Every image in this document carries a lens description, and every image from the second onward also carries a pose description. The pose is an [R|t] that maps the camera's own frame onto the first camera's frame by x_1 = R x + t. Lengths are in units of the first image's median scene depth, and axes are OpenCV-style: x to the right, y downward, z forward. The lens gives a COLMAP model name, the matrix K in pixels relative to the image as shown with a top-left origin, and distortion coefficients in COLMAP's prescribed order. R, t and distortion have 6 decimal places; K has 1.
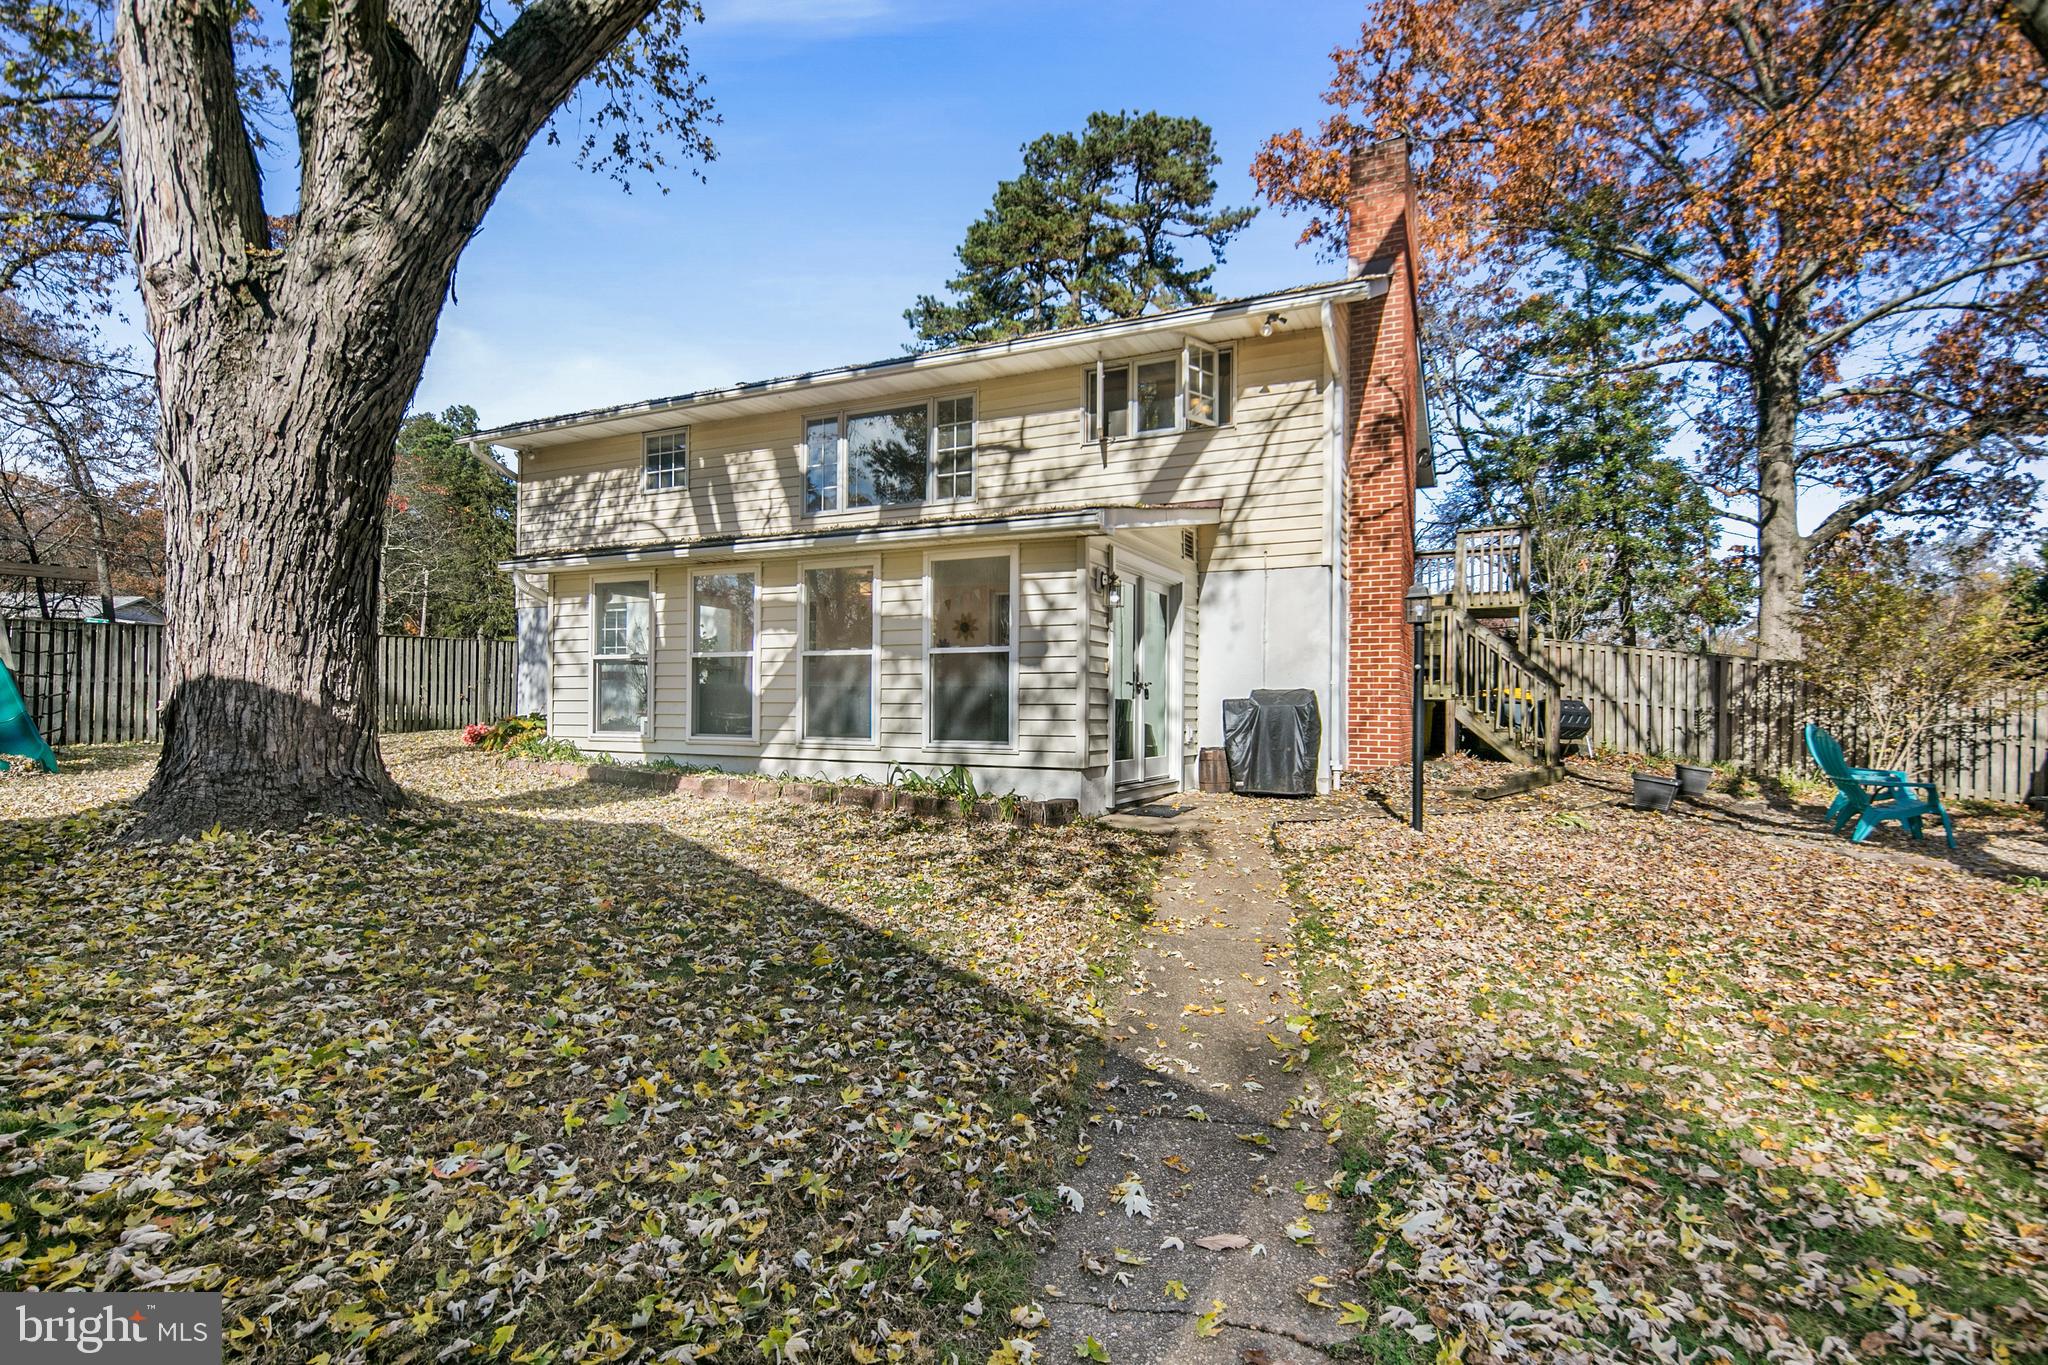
lens RADIAL K [[980.5, 0, 1024.0], [0, 980.5, 682.5], [0, 0, 1]] dist [-0.002002, -0.000378]
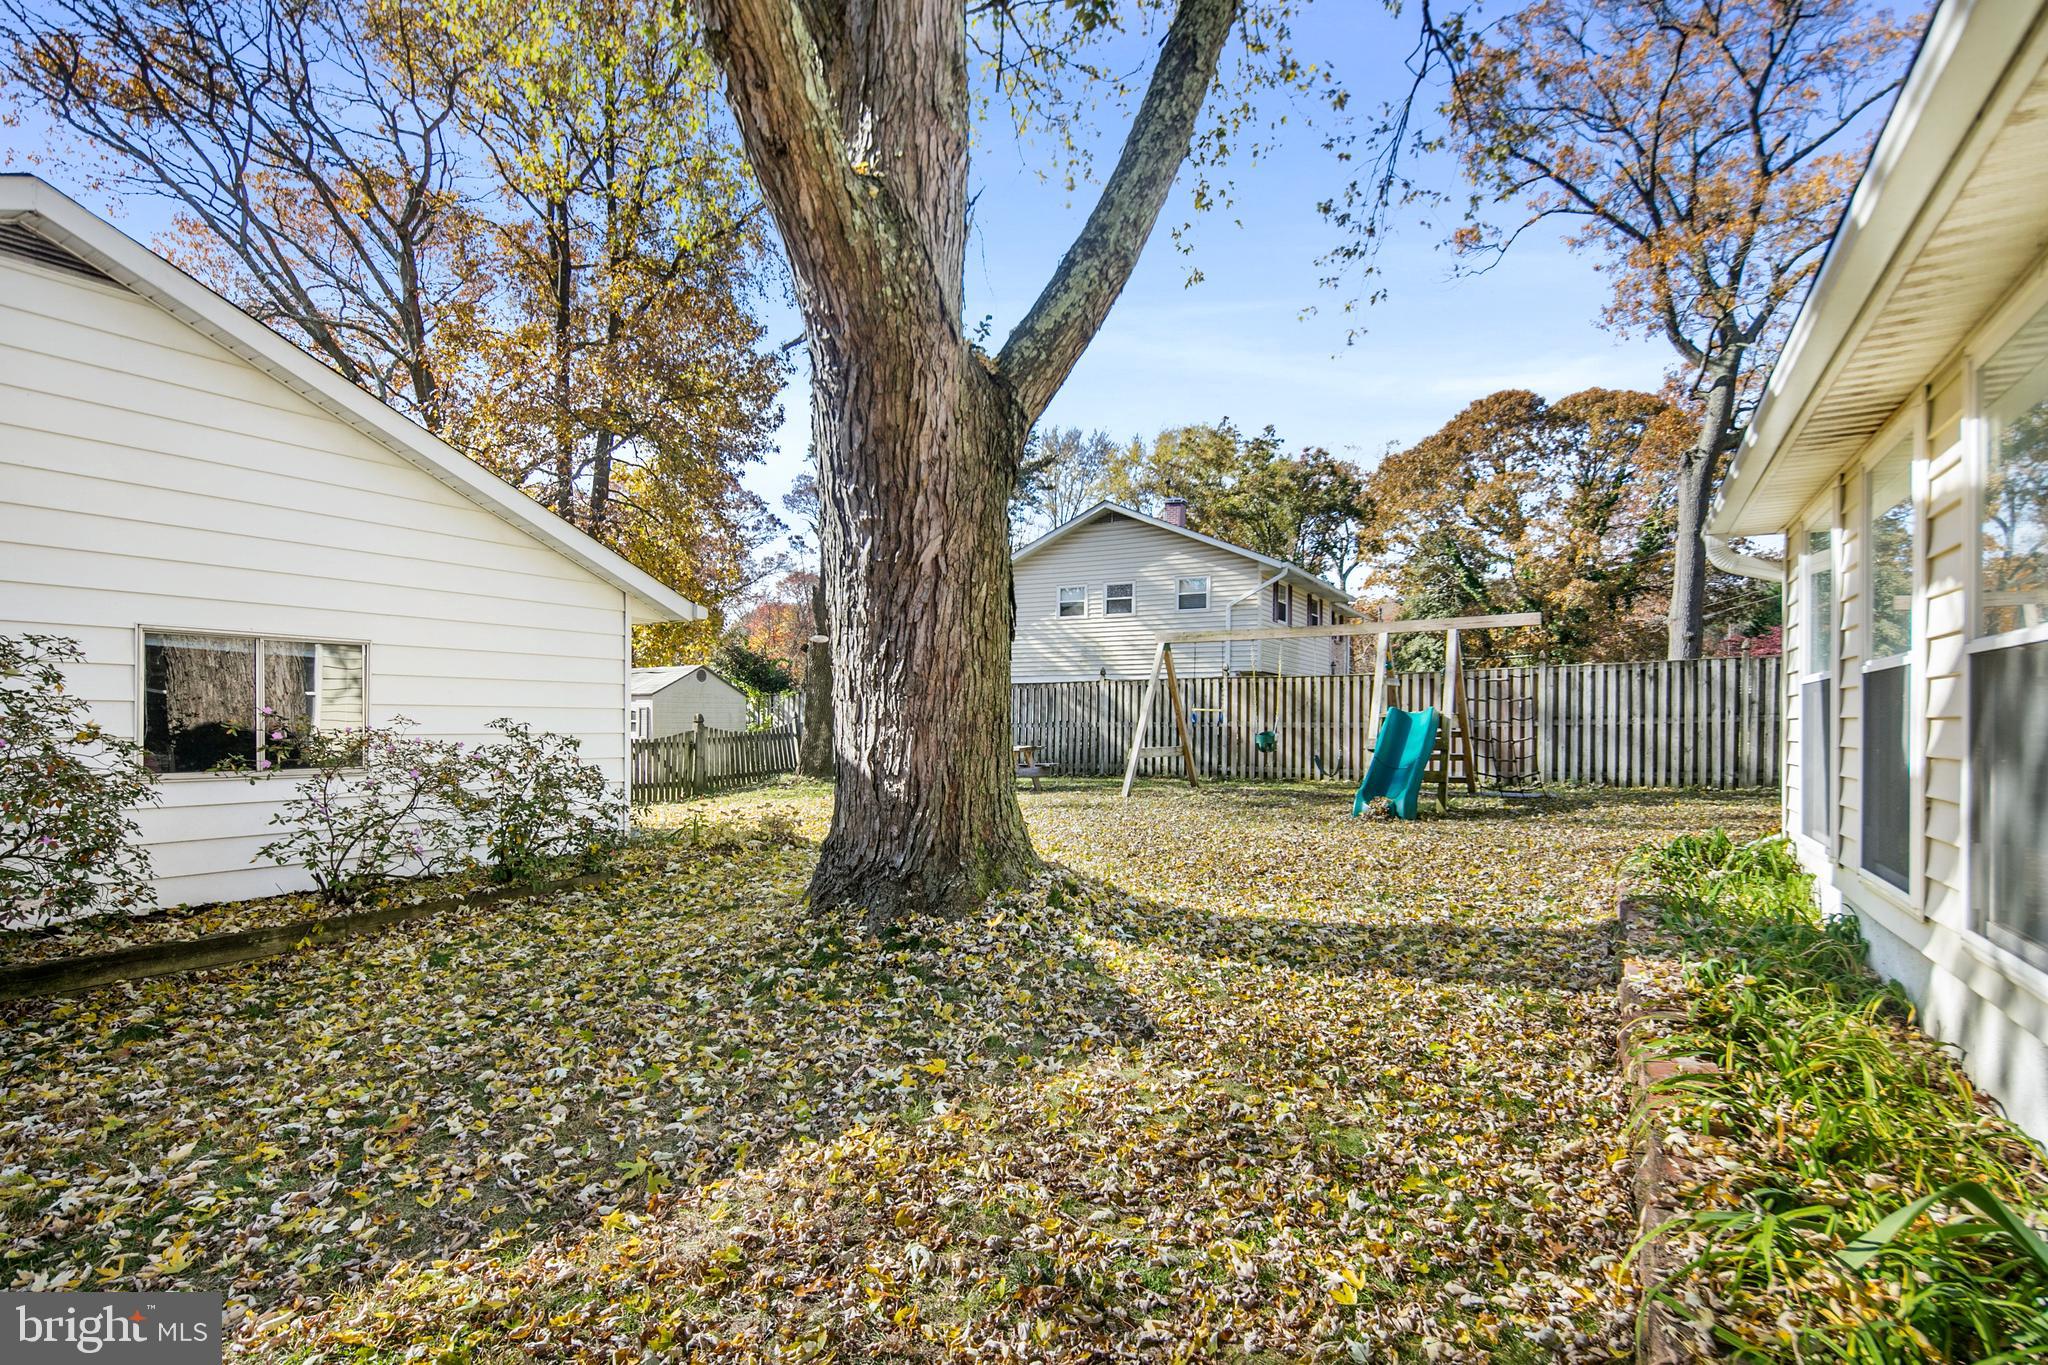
lens RADIAL K [[980.5, 0, 1024.0], [0, 980.5, 682.5], [0, 0, 1]] dist [-0.002002, -0.000378]
pose [[-0.091078, -0.045897, -0.994786, 0.076467], [0.020587, 0.998637, -0.047960, -0.009095], [0.995631, -0.024848, -0.090009, 0.611451]]
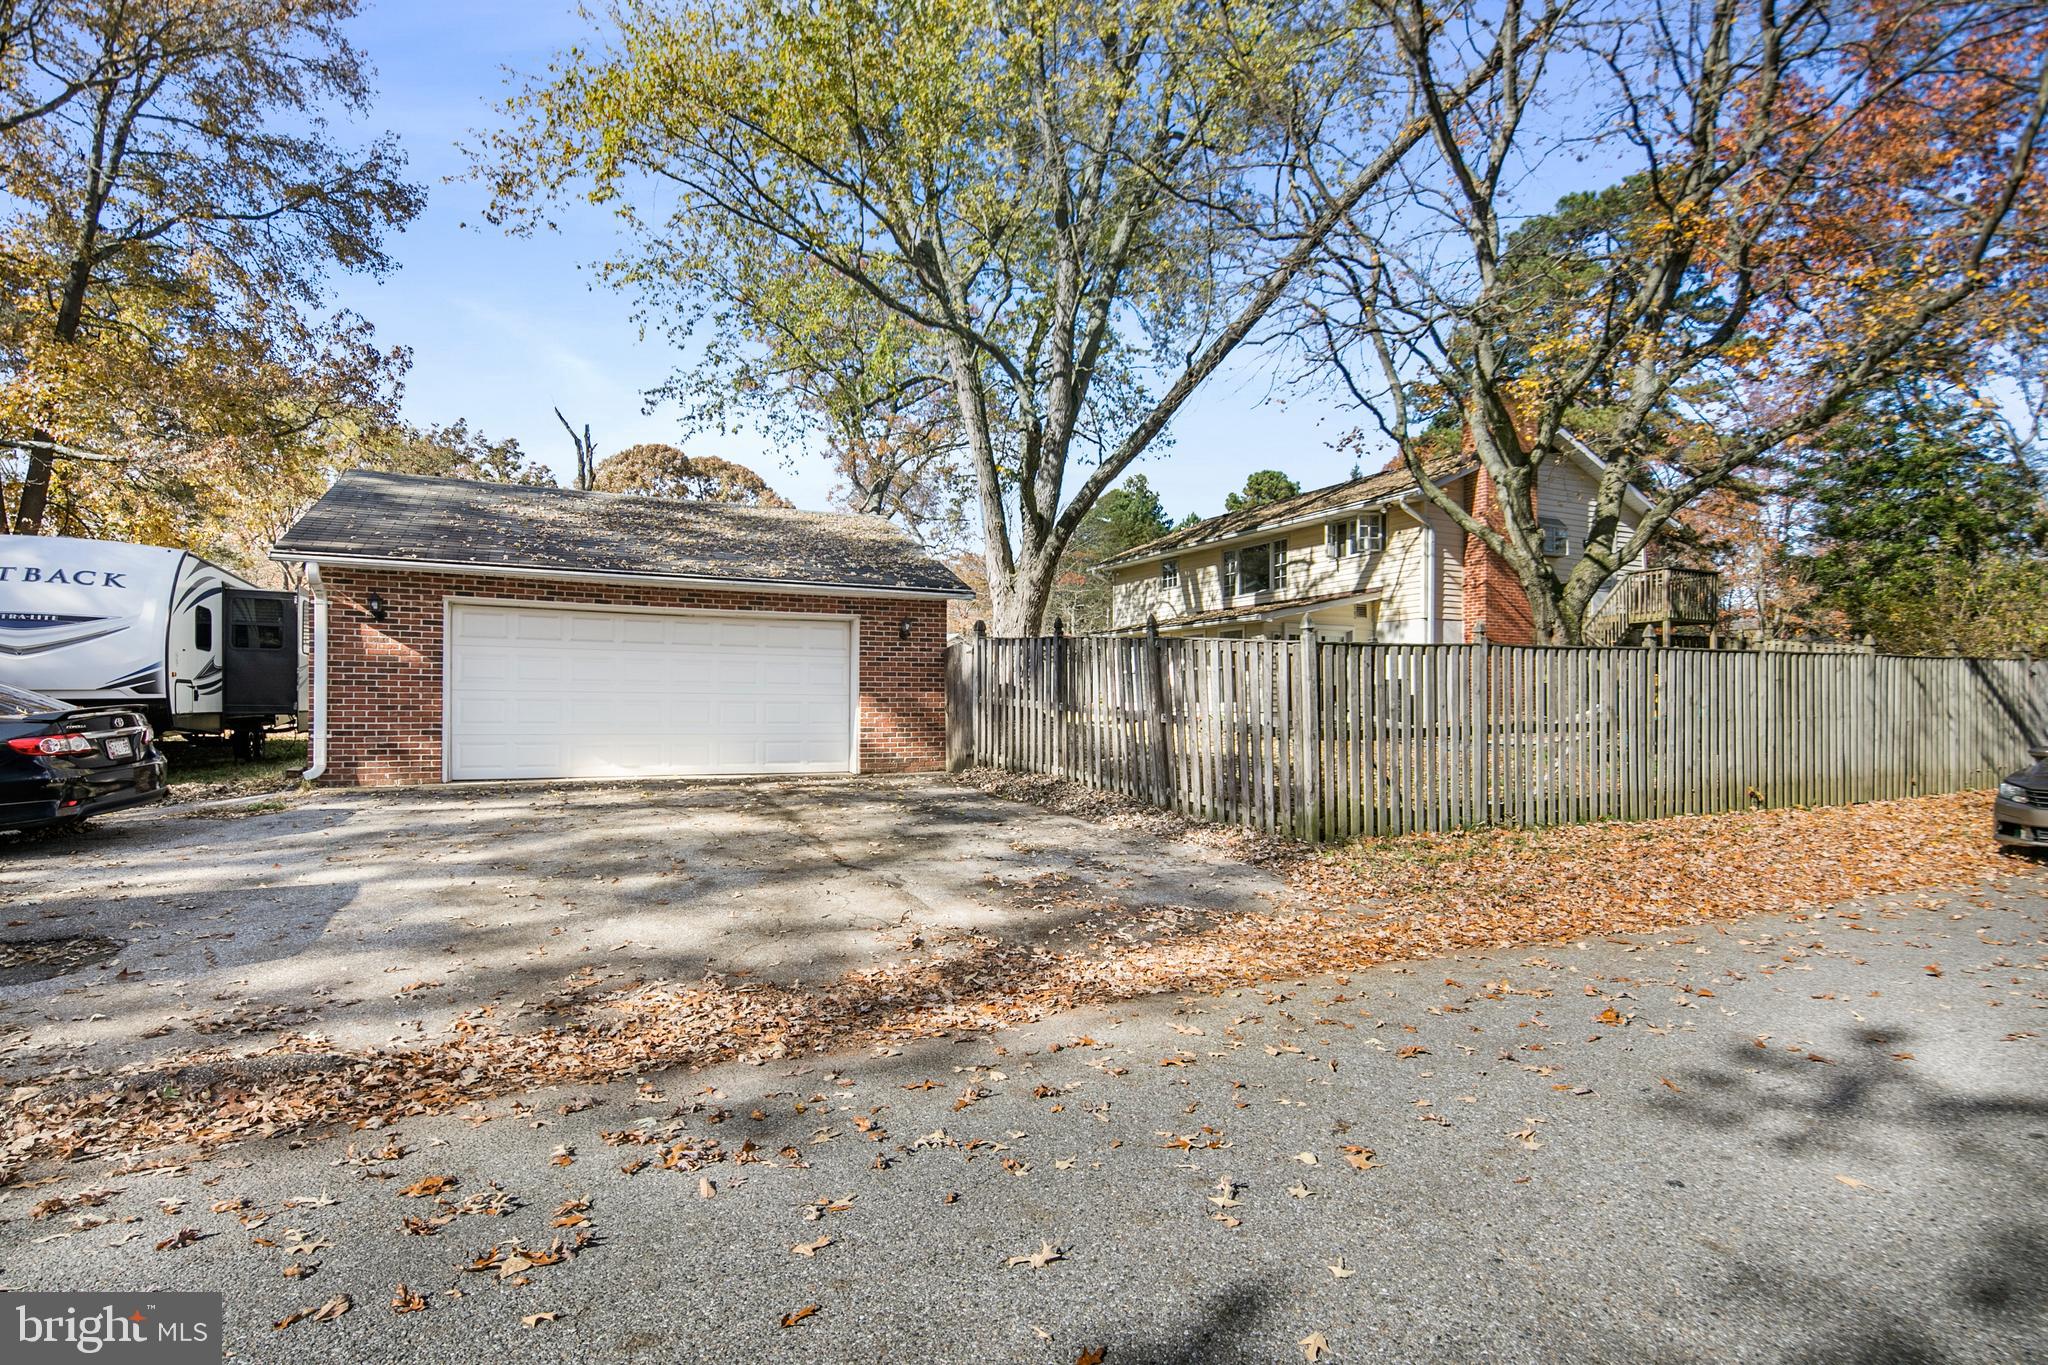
lens RADIAL K [[980.5, 0, 1024.0], [0, 980.5, 682.5], [0, 0, 1]] dist [-0.002002, -0.000378]
pose [[0.787722, -0.019430, -0.615725, 0.797941], [0.024012, 0.999711, -0.000829, -0.004907], [0.615563, -0.014132, 0.787961, -0.992854]]
